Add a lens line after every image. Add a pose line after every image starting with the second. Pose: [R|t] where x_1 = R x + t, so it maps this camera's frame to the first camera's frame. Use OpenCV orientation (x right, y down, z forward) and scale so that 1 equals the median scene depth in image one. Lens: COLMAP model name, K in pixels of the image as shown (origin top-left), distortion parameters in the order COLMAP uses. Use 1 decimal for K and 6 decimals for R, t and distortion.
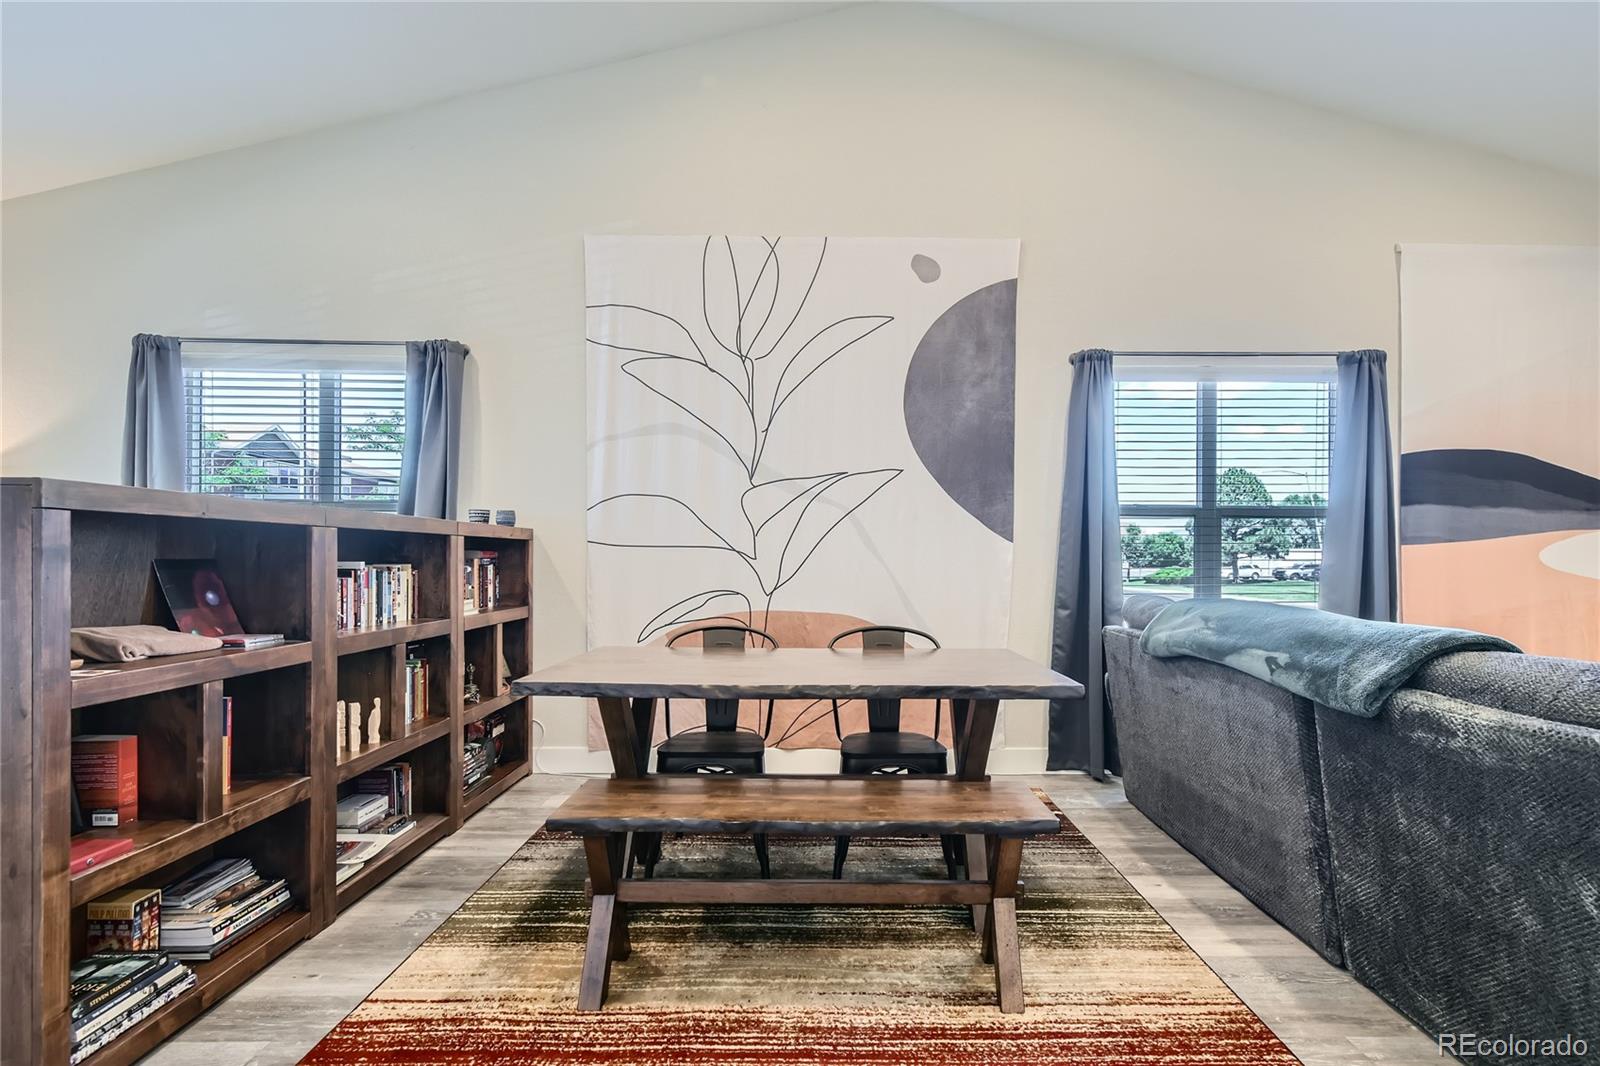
lens RADIAL K [[783.2, 0, 801.8], [0, 783.2, 554.0], [0, 0, 1]] dist [-0.002119, 0.000121]
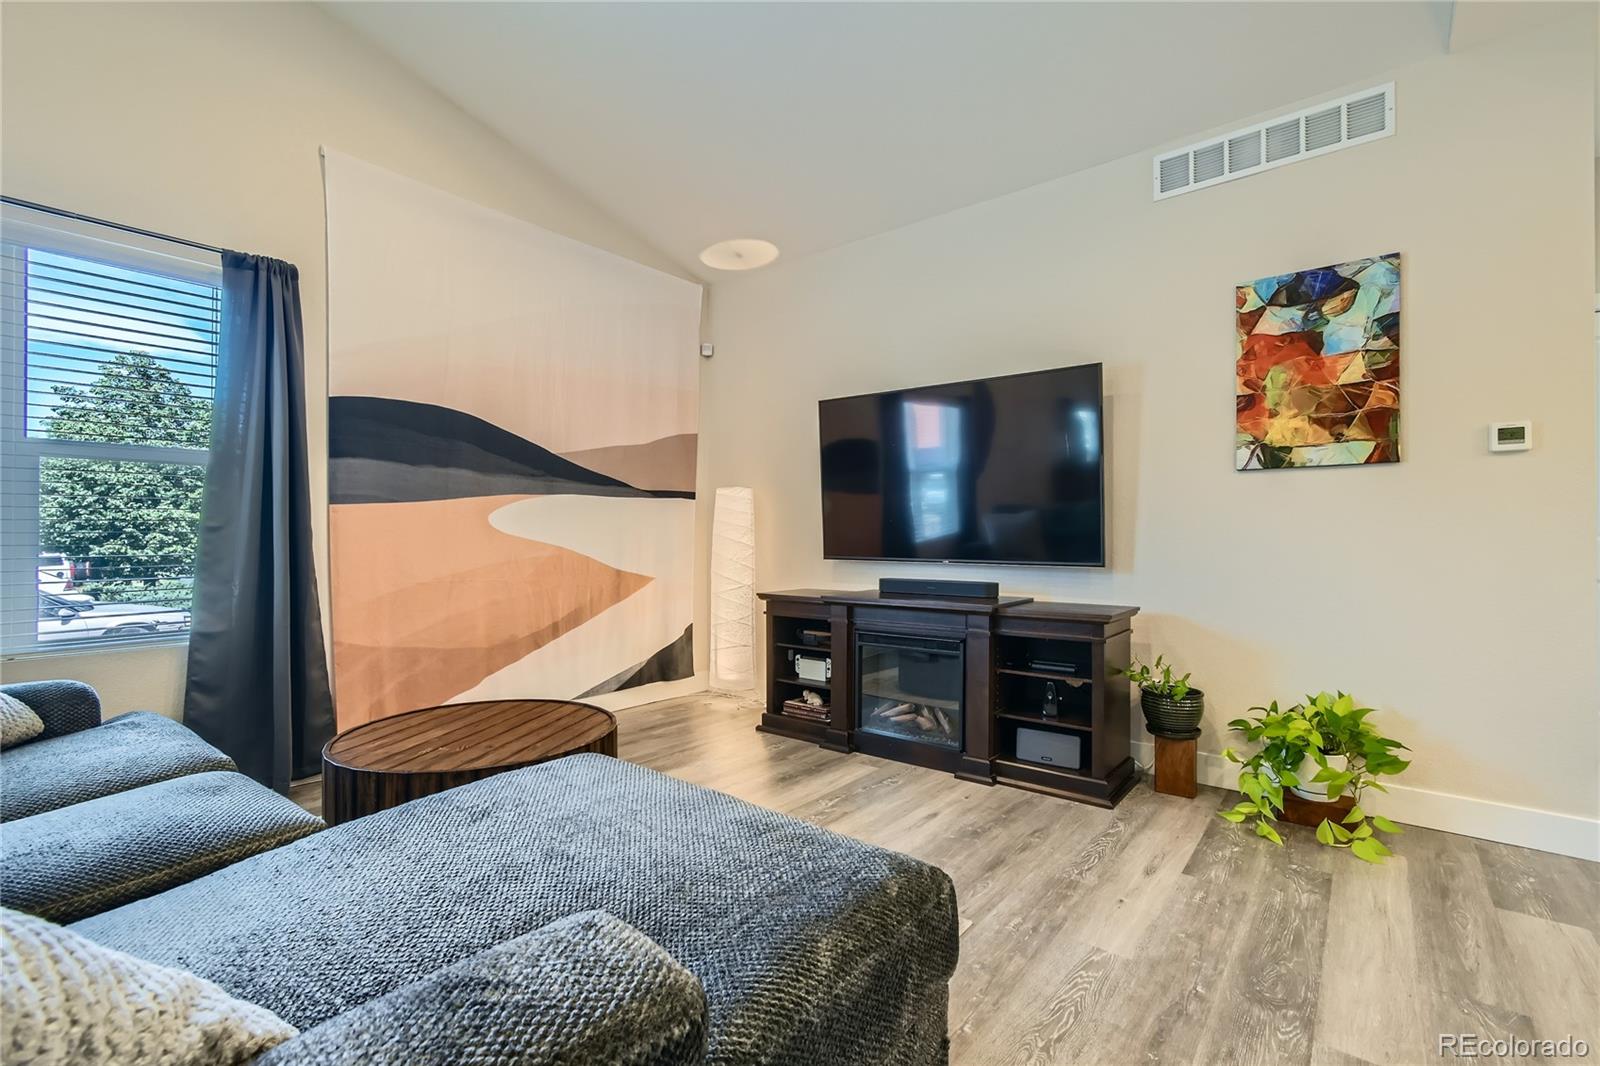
lens RADIAL K [[688.5, 0, 800.0], [0, 688.5, 533.0], [0, 0, 1]] dist [0.000867, 0.000137]
pose [[0.646165, 0.000263, 0.763198, 0.535843], [-0.000448, 1.000000, 0.000035, 0.020577], [-0.763198, -0.000365, 0.646165, 0.128389]]
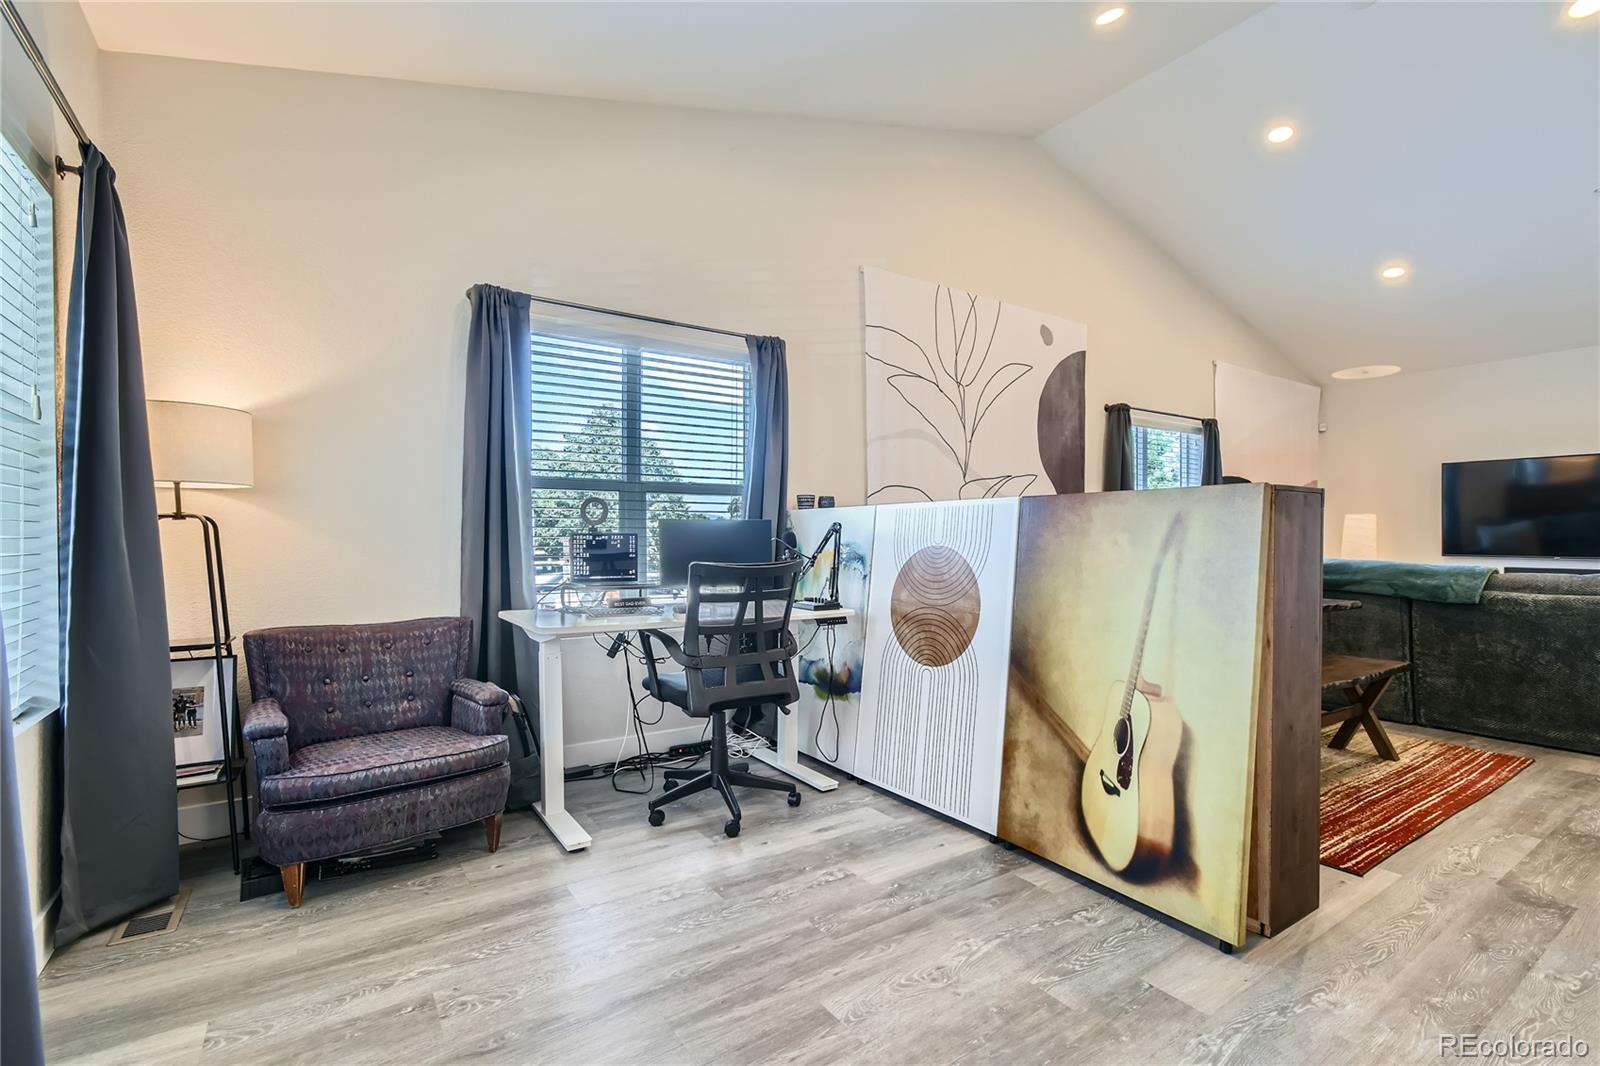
lens RADIAL K [[716.4, 0, 804.8], [0, 716.4, 543.5], [0, 0, 1]] dist [-0.002489, -0.000084]
pose [[0.839037, -0.008589, 0.544006, -0.938967], [0.002135, 0.999920, 0.012496, 0.000296], [-0.544070, -0.009323, 0.838988, 0.135117]]
